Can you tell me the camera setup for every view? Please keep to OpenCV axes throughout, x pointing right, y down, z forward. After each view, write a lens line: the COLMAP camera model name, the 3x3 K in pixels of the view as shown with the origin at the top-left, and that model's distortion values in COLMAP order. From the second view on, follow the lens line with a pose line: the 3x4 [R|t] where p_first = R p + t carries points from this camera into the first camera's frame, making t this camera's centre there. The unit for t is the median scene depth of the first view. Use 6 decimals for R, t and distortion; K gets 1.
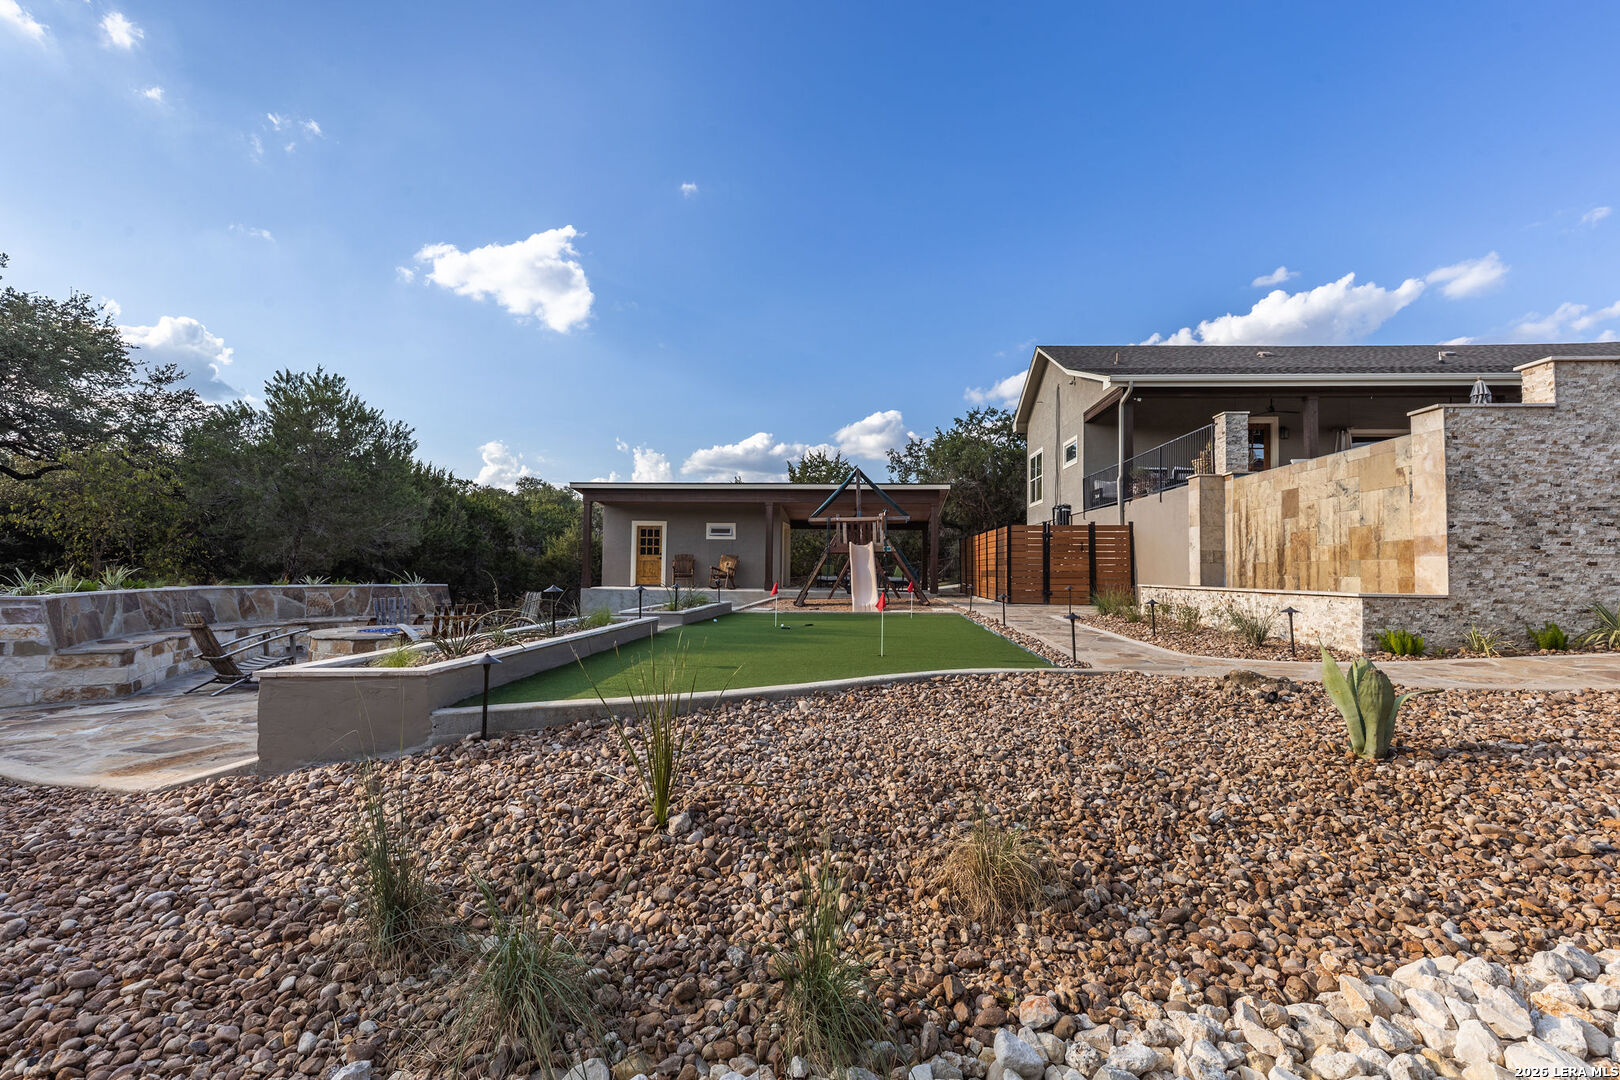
lens RADIAL K [[735.8, 0, 810.0], [0, 735.8, 540.0], [0, 0, 1]] dist [0.000812, -0.000189]
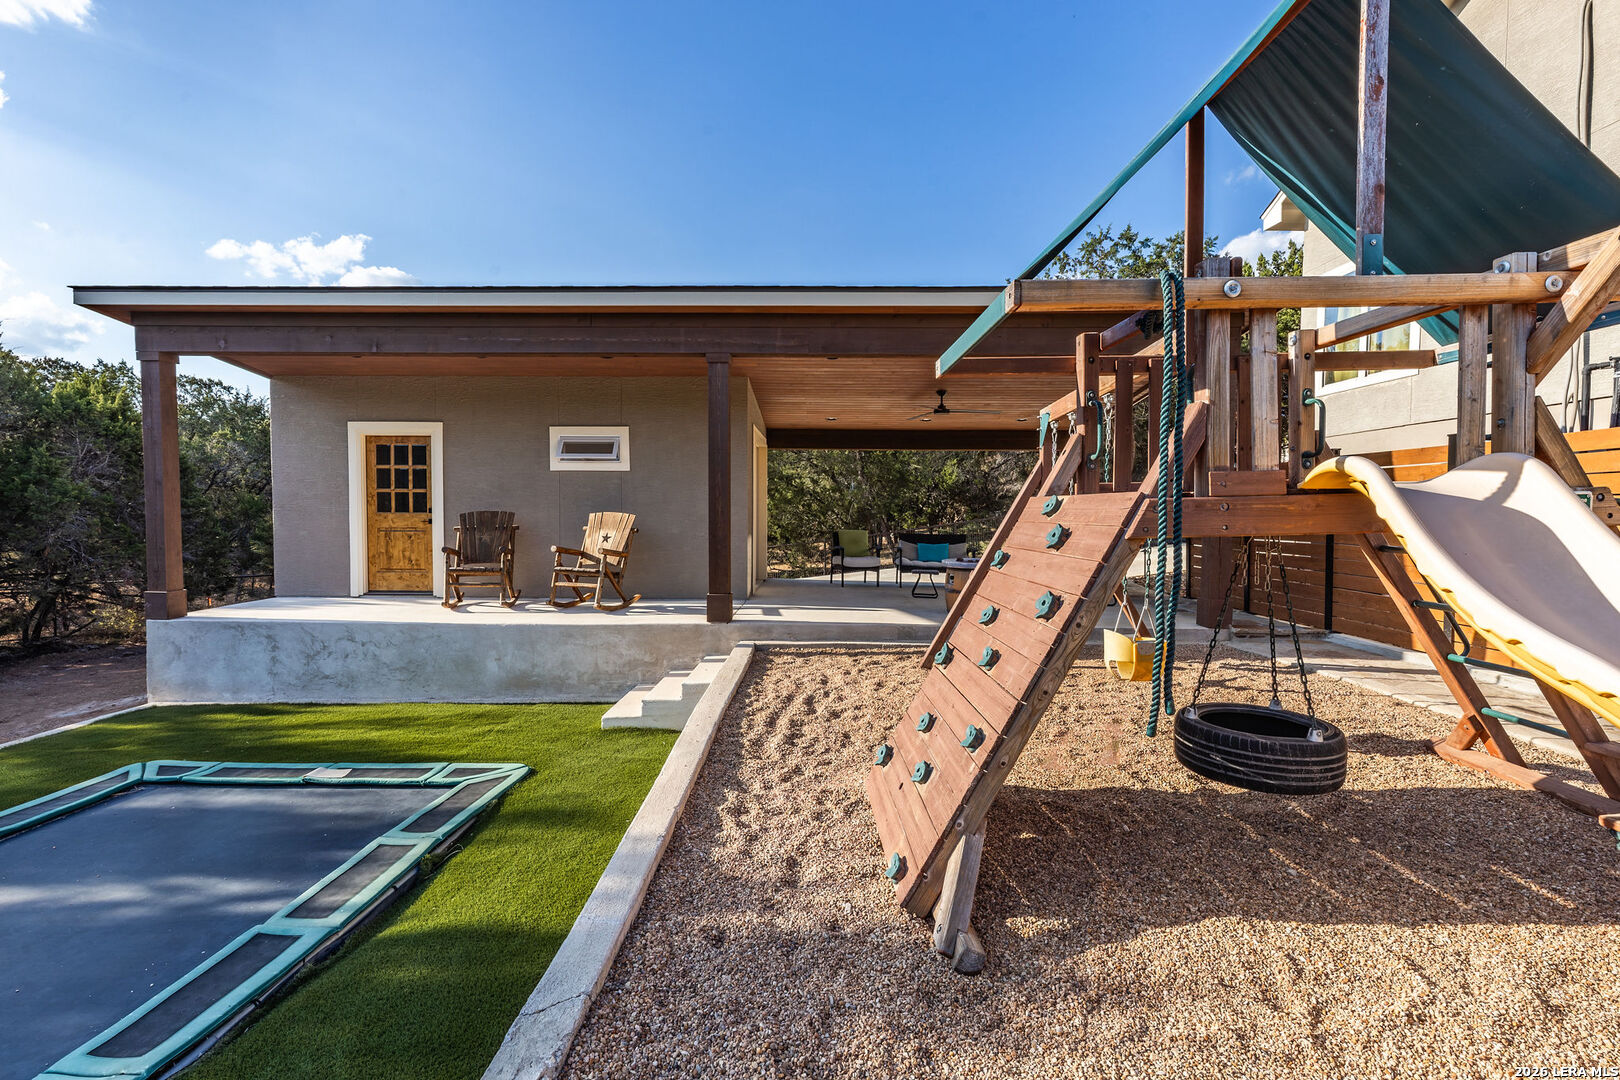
lens RADIAL K [[727.8, 0, 806.2], [0, 727.8, 539.8], [0, 0, 1]] dist [0.003360, 0.000428]
pose [[0.997849, -0.008800, 0.064961, -0.052361], [0.003565, 0.996767, 0.080267, 0.007096], [-0.065458, -0.079863, 0.994654, 0.926444]]
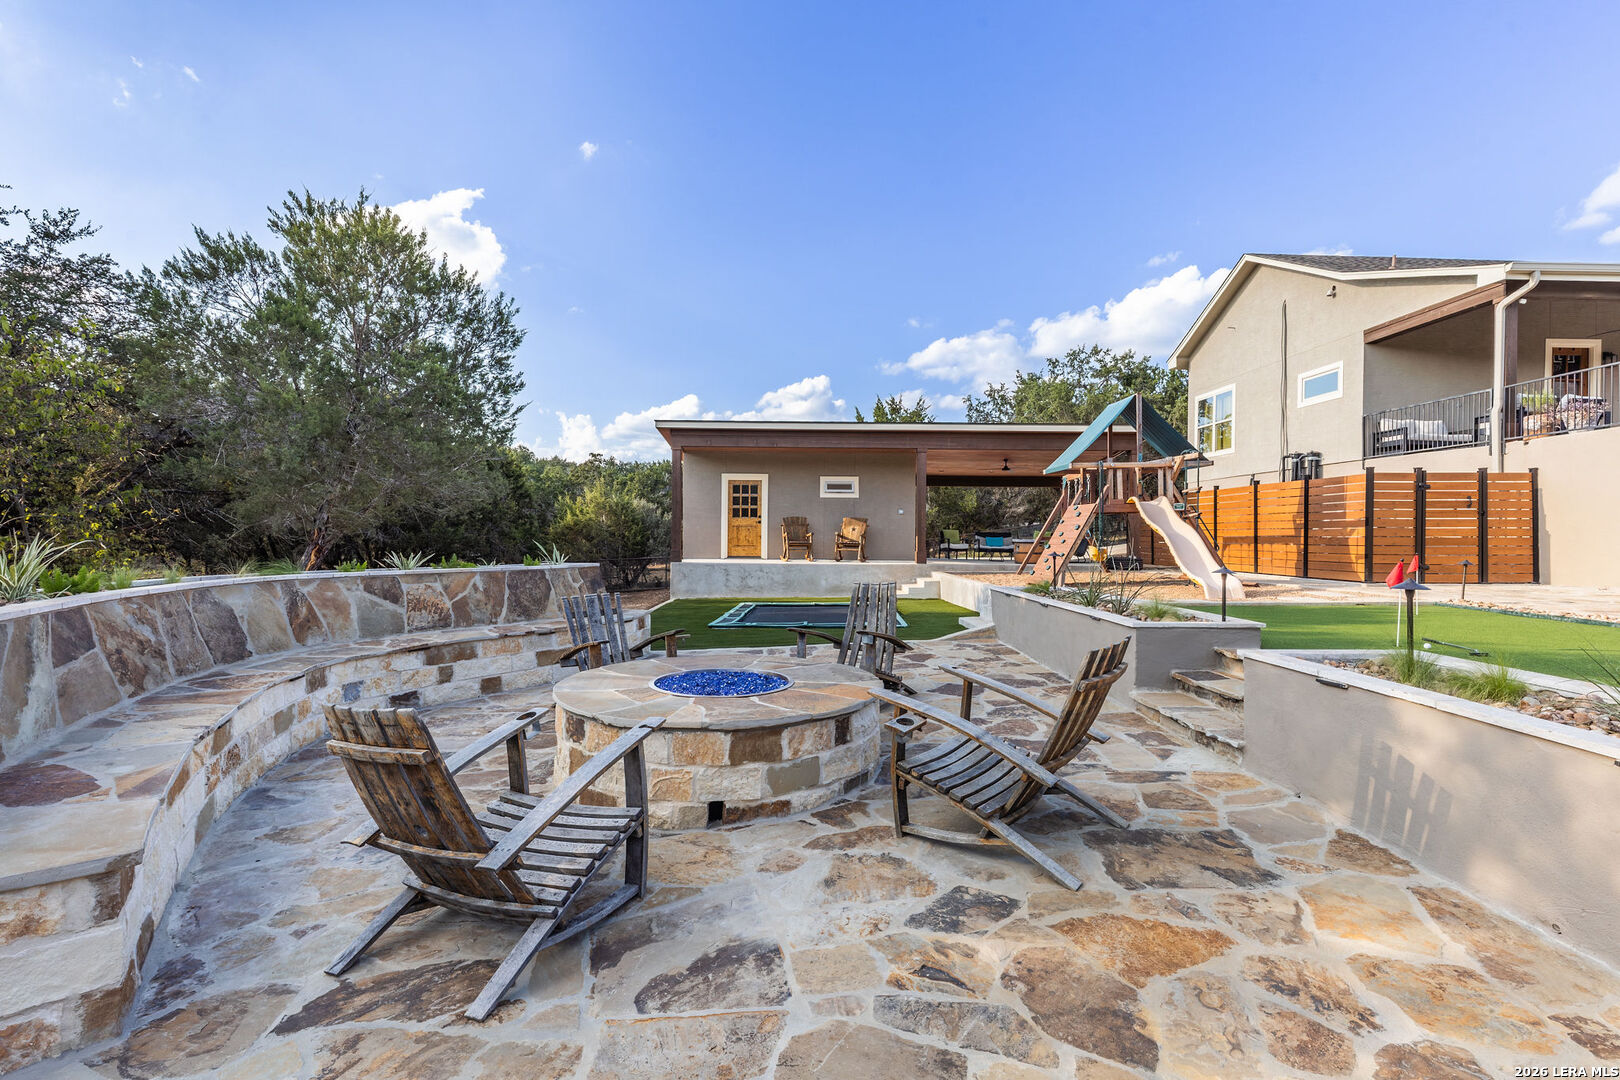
lens RADIAL K [[727.8, 0, 806.2], [0, 727.8, 539.8], [0, 0, 1]] dist [0.003360, 0.000428]
pose [[0.995498, -0.004737, 0.094661, -0.343062], [0.000313, 0.998909, 0.046691, 0.011604], [-0.094779, -0.046452, 0.994414, 0.350016]]
